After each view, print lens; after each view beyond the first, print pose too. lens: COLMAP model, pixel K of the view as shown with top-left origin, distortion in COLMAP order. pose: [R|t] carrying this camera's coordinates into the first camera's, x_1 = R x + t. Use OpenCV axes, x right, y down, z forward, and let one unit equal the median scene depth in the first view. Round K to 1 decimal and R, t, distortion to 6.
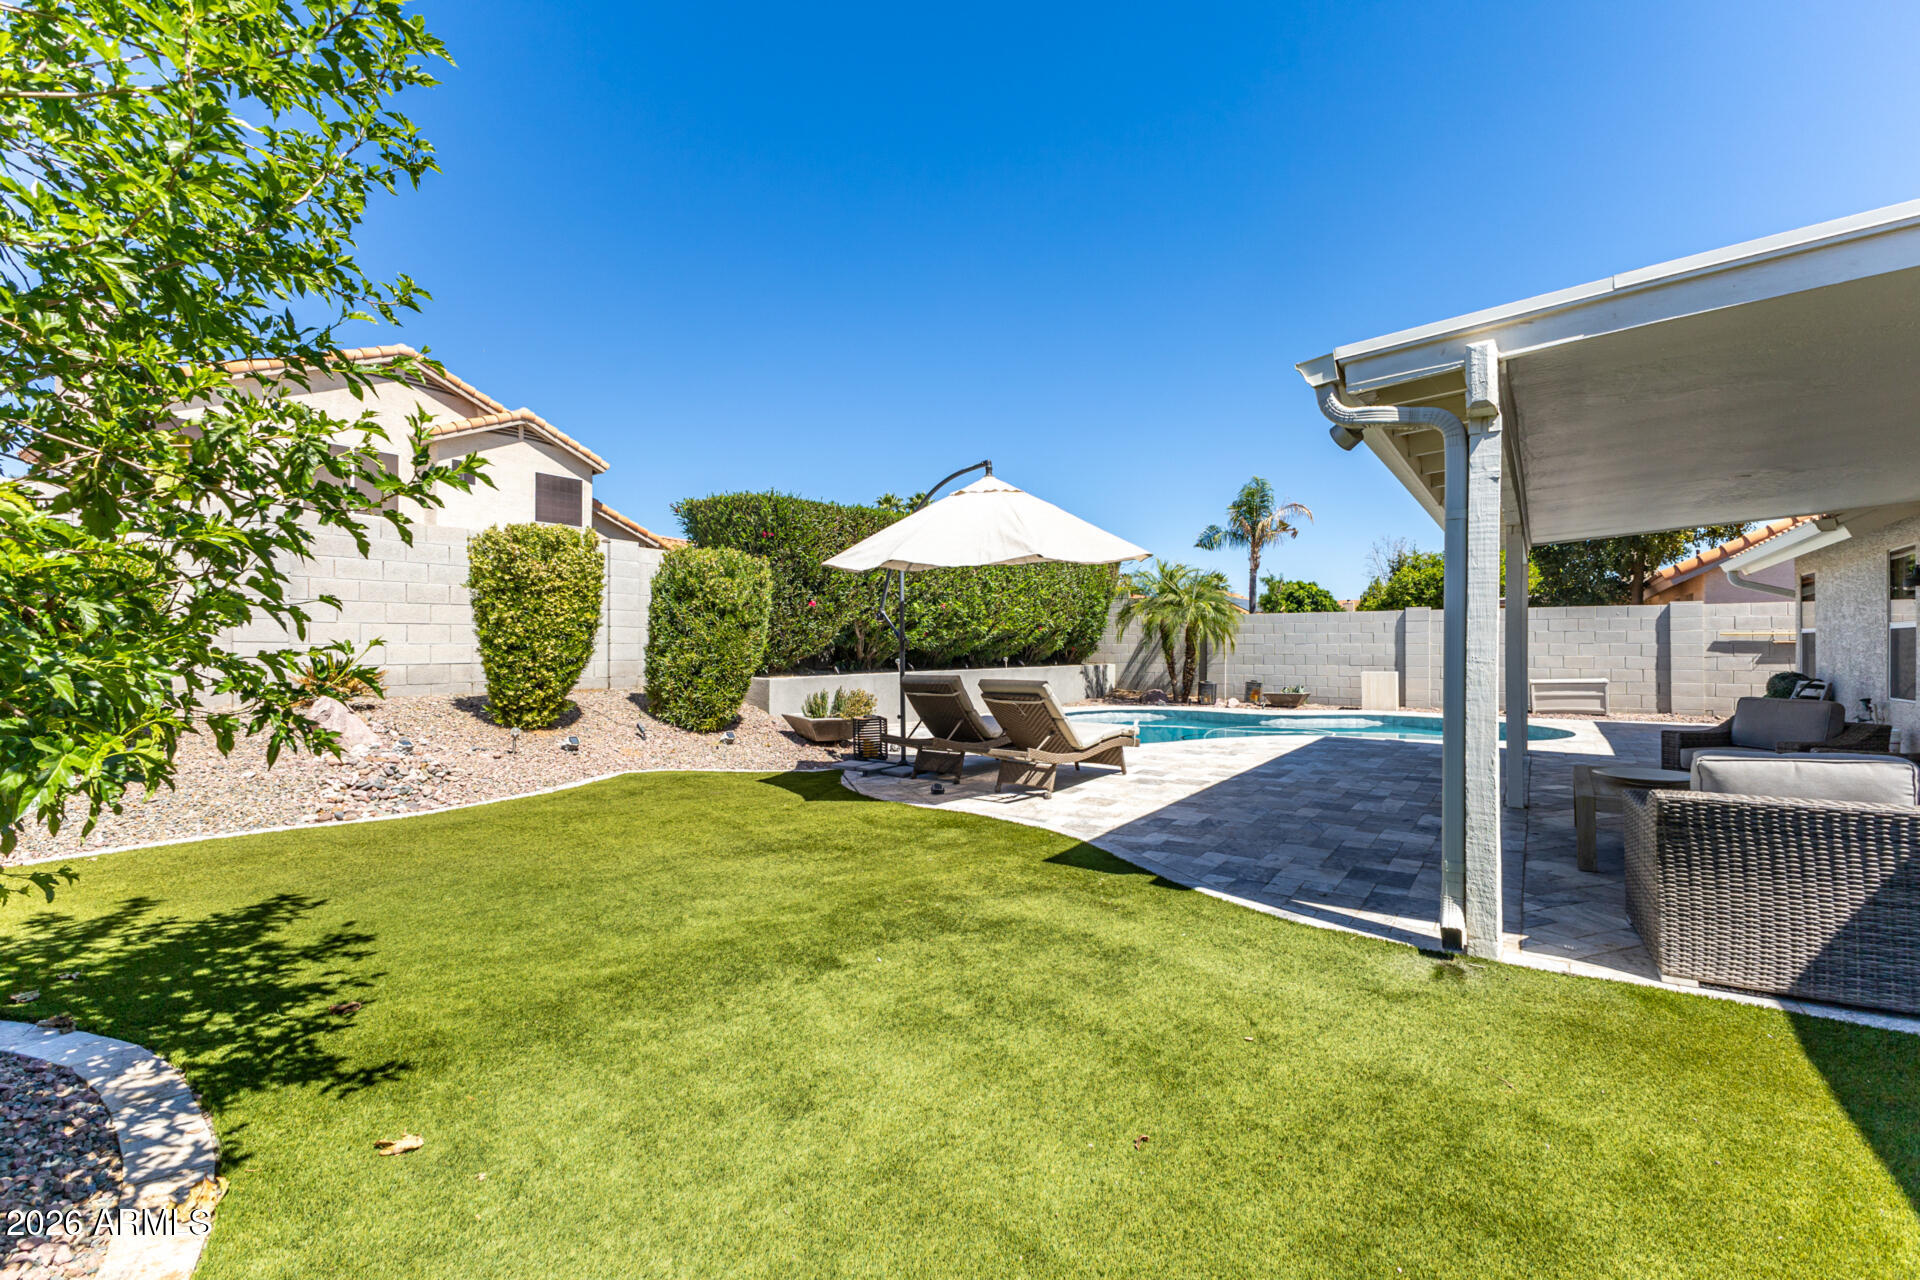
lens RADIAL K [[834.2, 0, 961.3], [0, 834.2, 640.0], [0, 0, 1]] dist [0.013856, -0.003611]
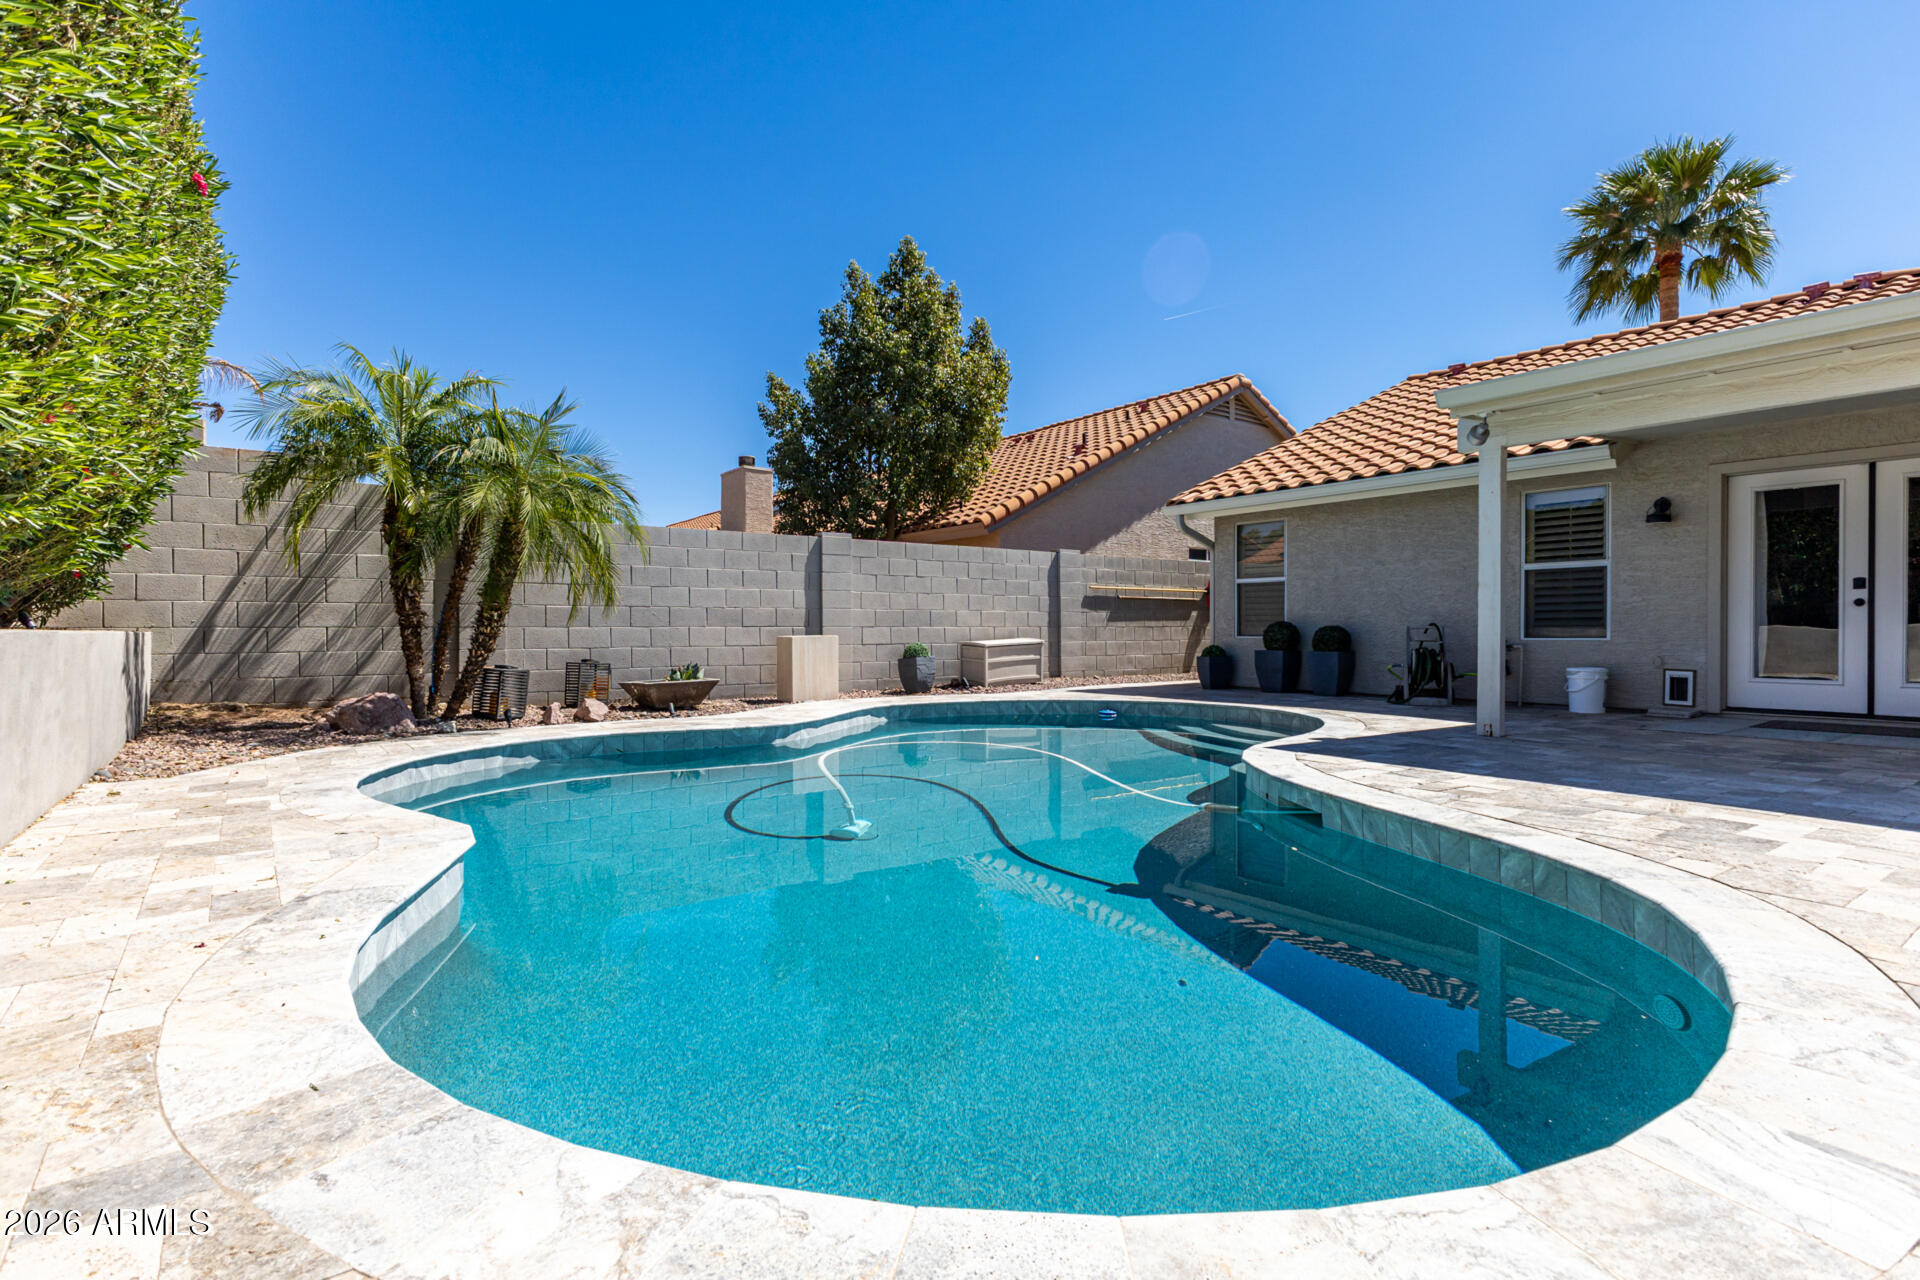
lens RADIAL K [[928.1, 0, 966.4], [0, 928.1, 635.4], [0, 0, 1]] dist [0.003280, 0.000196]
pose [[0.311985, -0.006429, 0.950065, -0.108129], [-0.006254, 0.999942, 0.008821, 0.037564], [-0.950067, -0.008694, 0.311926, 0.818530]]
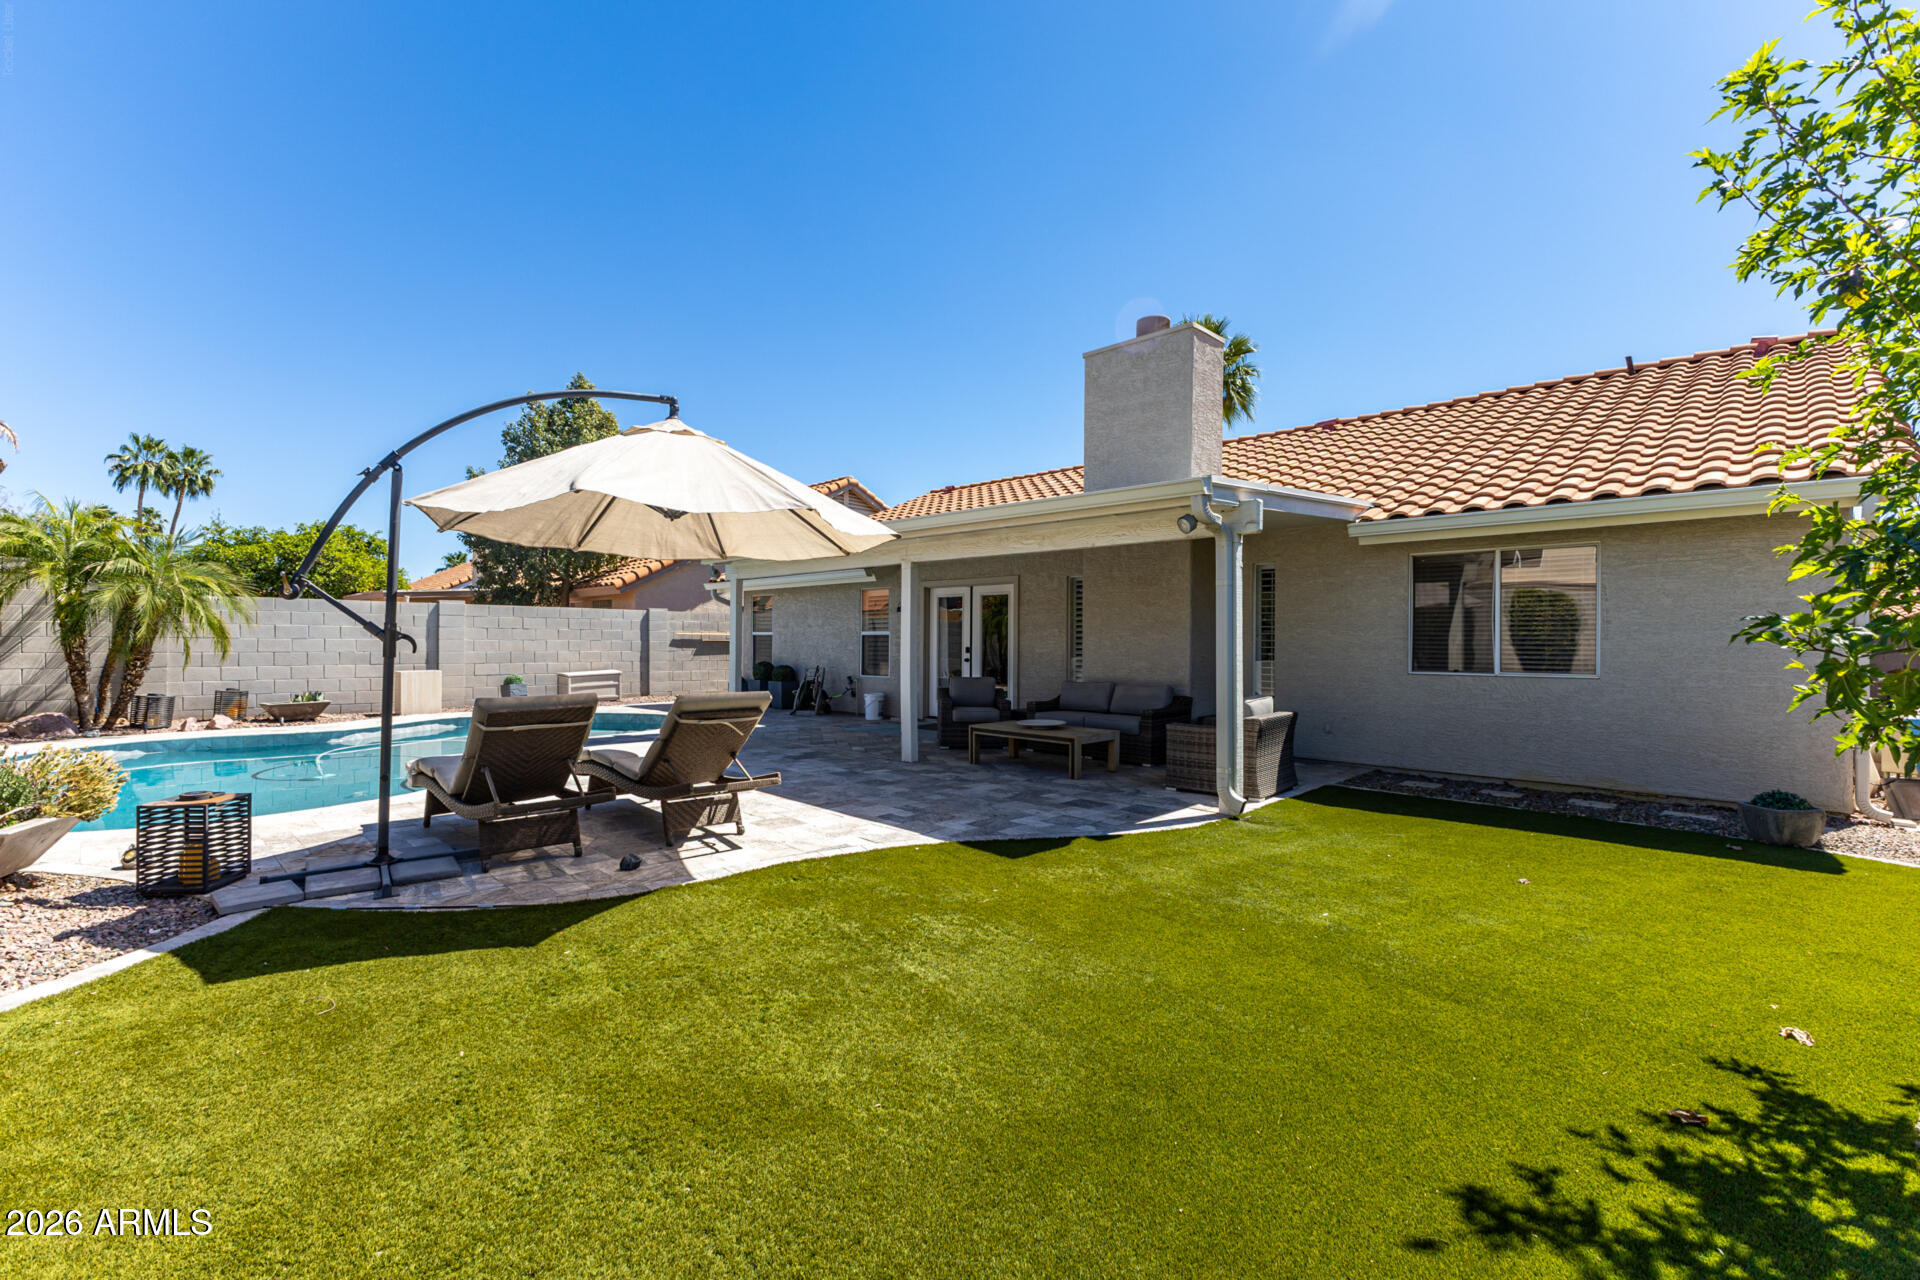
lens RADIAL K [[834.2, 0, 969.7], [0, 834.2, 640.0], [0, 0, 1]] dist [0.013856, -0.003611]
pose [[0.157945, 0.003615, 0.987441, -0.347422], [-0.014748, 0.999890, -0.001301, -0.002691], [-0.987338, -0.014357, 0.157981, 0.329101]]
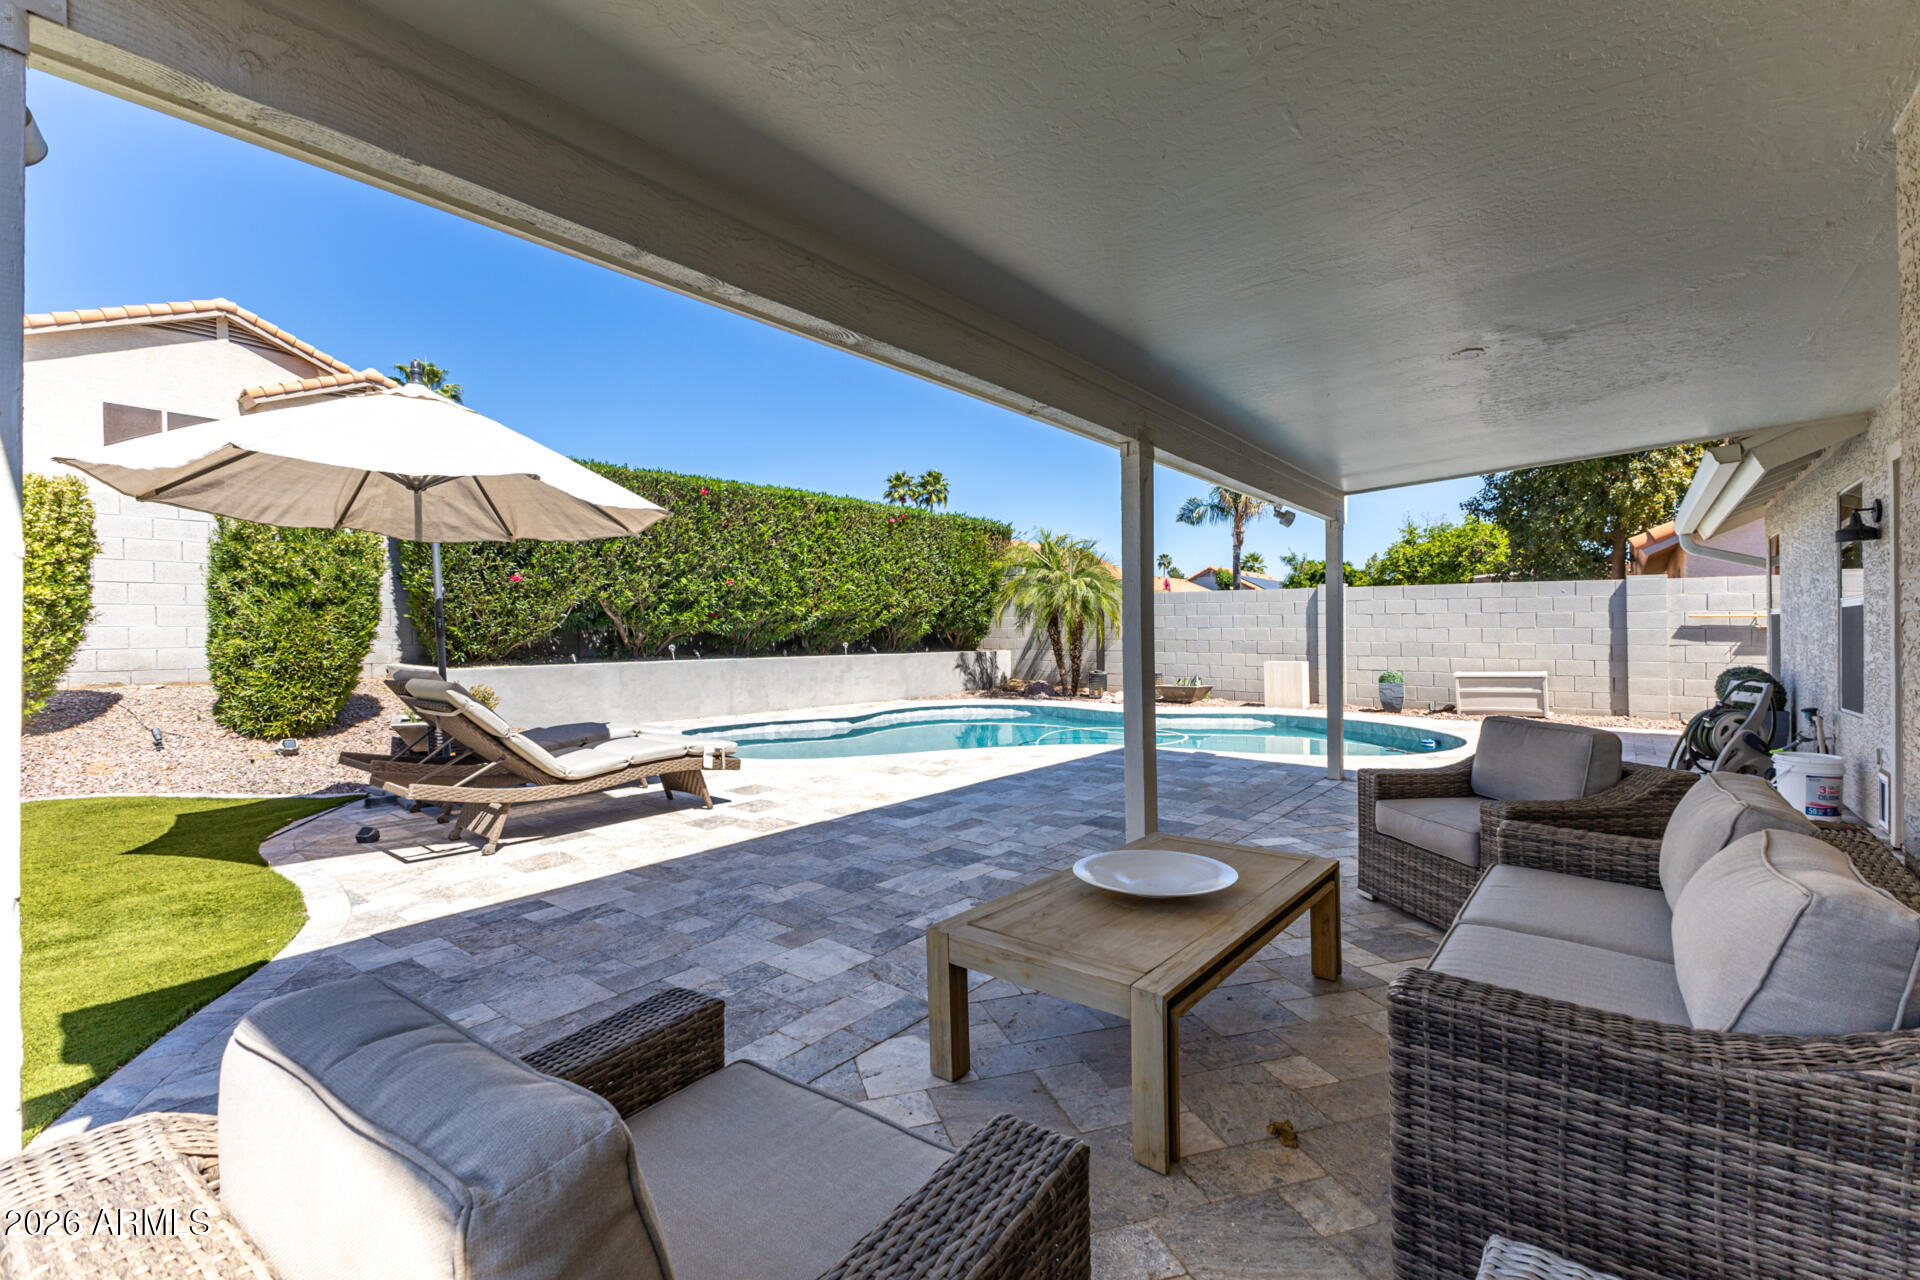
lens RADIAL K [[834.2, 0, 976.9], [0, 834.2, 628.8], [0, 0, 1]] dist [0.013856, -0.003611]
pose [[0.998384, 0.001816, -0.056793, 0.283691], [-0.001424, 0.999975, 0.006926, 0.000036], [0.056805, -0.006834, 0.998362, 0.177547]]
